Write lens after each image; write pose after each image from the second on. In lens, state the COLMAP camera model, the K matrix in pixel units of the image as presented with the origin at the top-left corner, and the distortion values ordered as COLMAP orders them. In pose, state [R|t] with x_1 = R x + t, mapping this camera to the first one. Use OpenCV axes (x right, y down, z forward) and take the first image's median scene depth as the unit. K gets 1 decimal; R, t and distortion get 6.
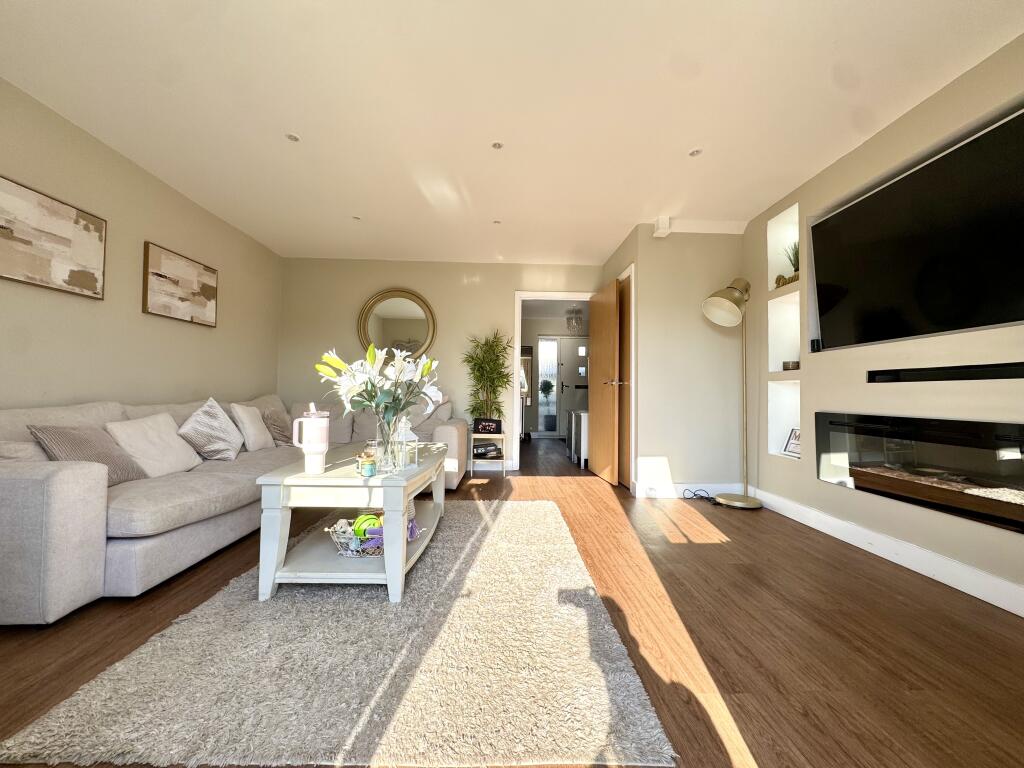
lens RADIAL K [[410.6, 0, 515.2], [0, 410.6, 382.8], [0, 0, 1]] dist [-0.000883, -0.000175]
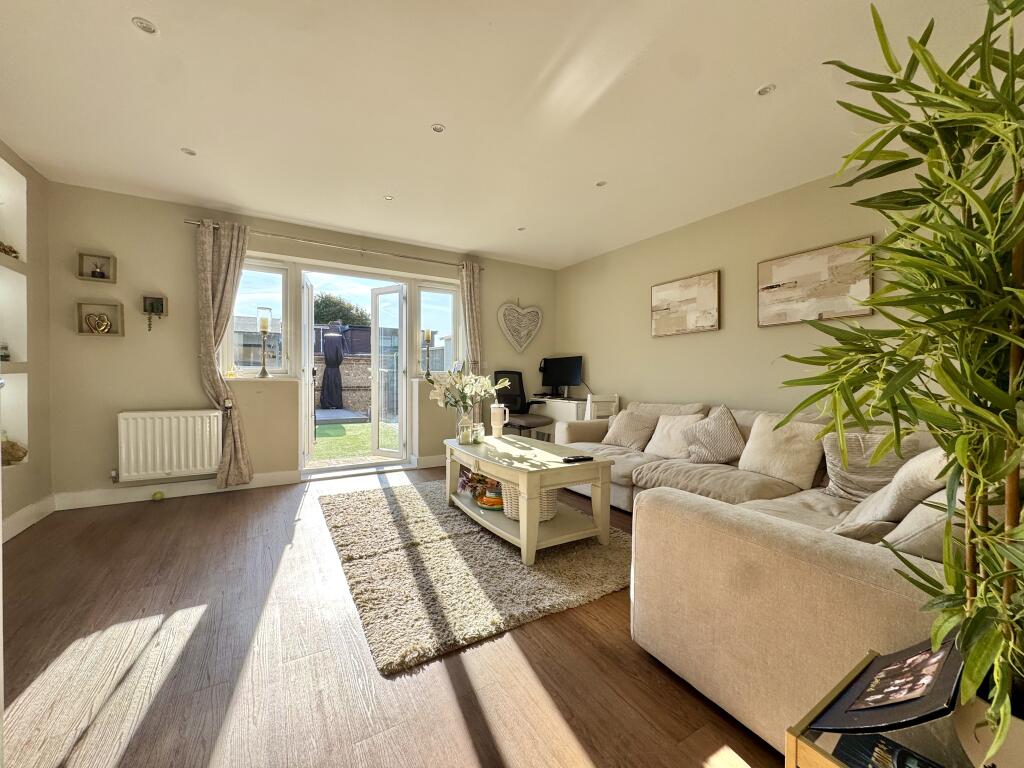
lens RADIAL K [[410.6, 0, 508.1], [0, 410.6, 379.1], [0, 0, 1]] dist [-0.000883, -0.000175]
pose [[-0.878565, -0.014888, -0.477391, 0.209186], [-0.003874, 0.999703, -0.024046, -0.000492], [0.477607, -0.019277, -0.878362, 1.533941]]
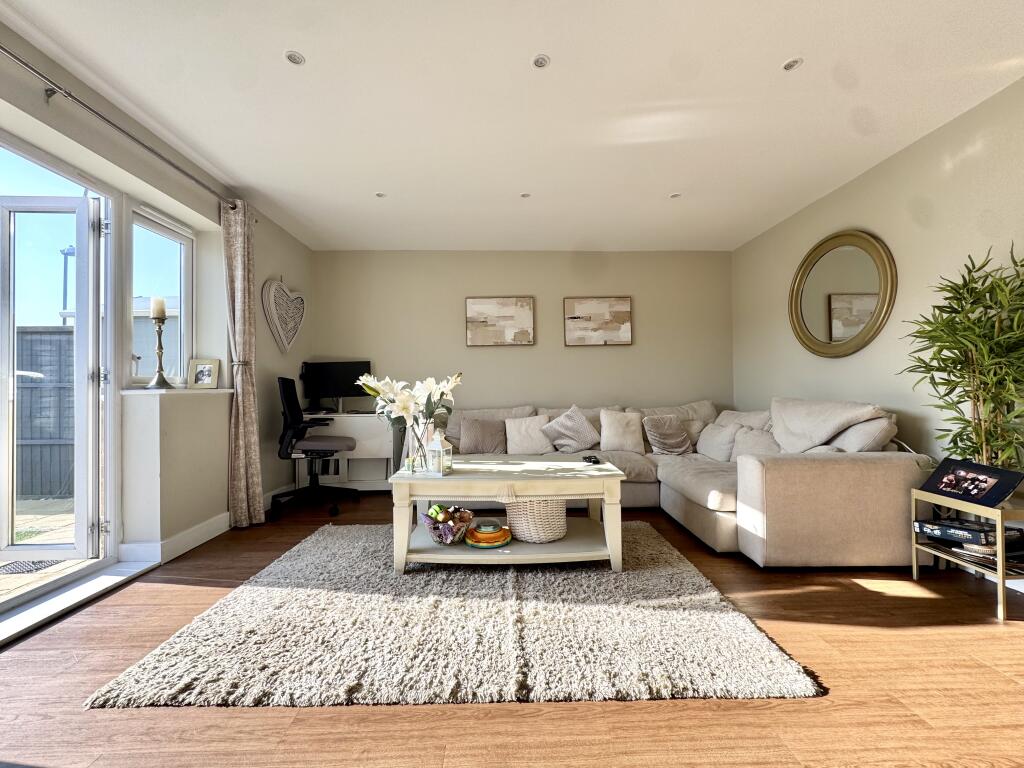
lens RADIAL K [[410.6, 0, 512.6], [0, 410.6, 384.8], [0, 0, 1]] dist [-0.000883, -0.000175]
pose [[-0.014718, -0.017560, -0.999737, 0.543705], [0.037058, 0.999149, -0.018095, -0.010279], [0.999205, -0.037315, -0.014054, 0.767034]]
